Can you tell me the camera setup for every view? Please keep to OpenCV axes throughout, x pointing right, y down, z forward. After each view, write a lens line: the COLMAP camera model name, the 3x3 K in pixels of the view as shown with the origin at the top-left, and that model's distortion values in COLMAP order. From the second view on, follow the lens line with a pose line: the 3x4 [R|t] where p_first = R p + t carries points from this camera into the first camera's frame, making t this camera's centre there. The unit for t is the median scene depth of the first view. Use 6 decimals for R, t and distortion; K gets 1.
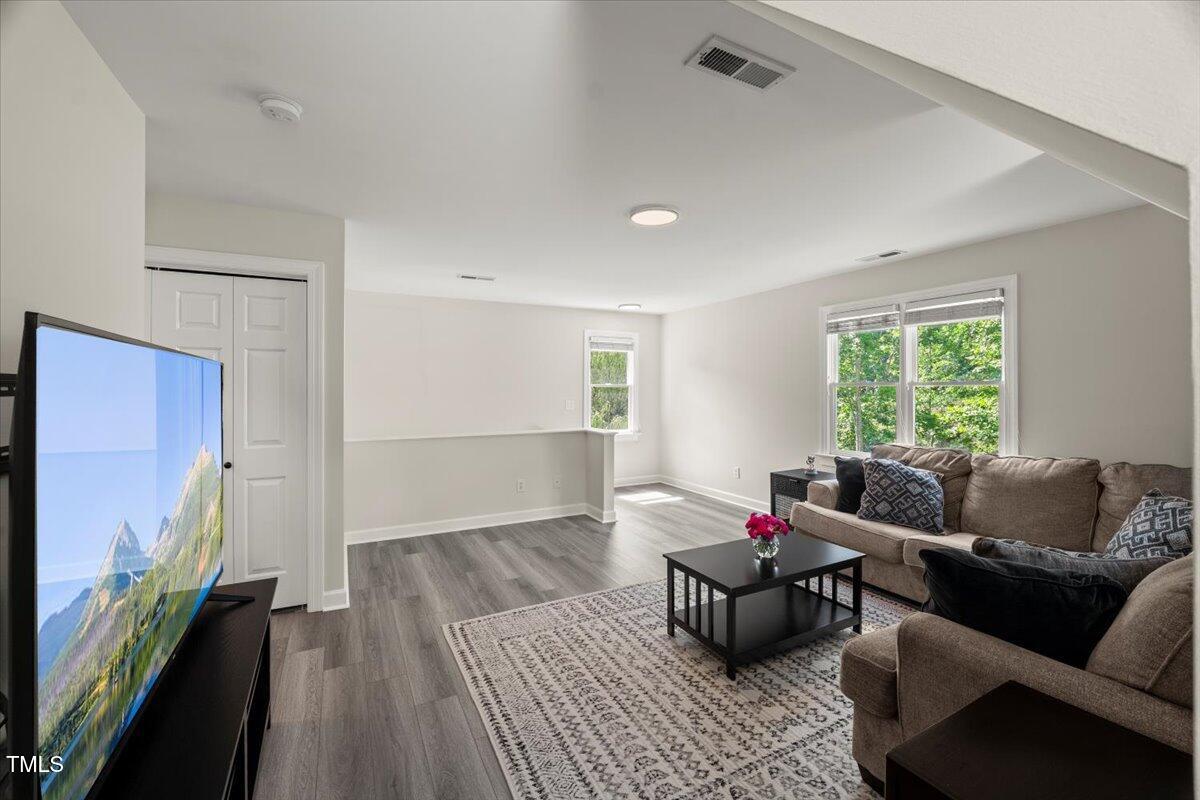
lens RADIAL K [[491.6, 0, 599.1], [0, 491.6, 393.7], [0, 0, 1]] dist [-0.003267, -0.000148]
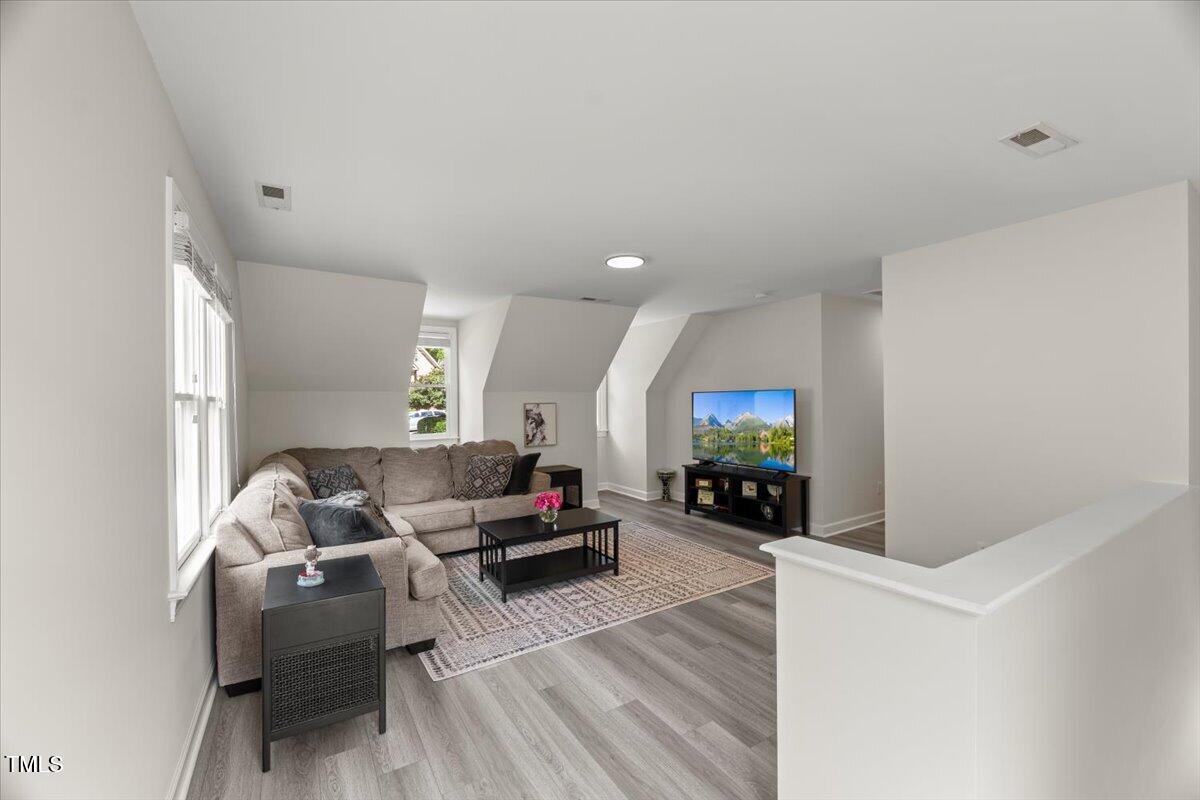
lens RADIAL K [[491.6, 0, 600.6], [0, 491.6, 401.6], [0, 0, 1]] dist [-0.003267, -0.000148]
pose [[-0.996844, 0.008965, -0.078880, 0.273103], [0.008625, 0.999952, 0.004646, -0.017904], [0.078918, 0.003951, -0.996873, 2.200581]]
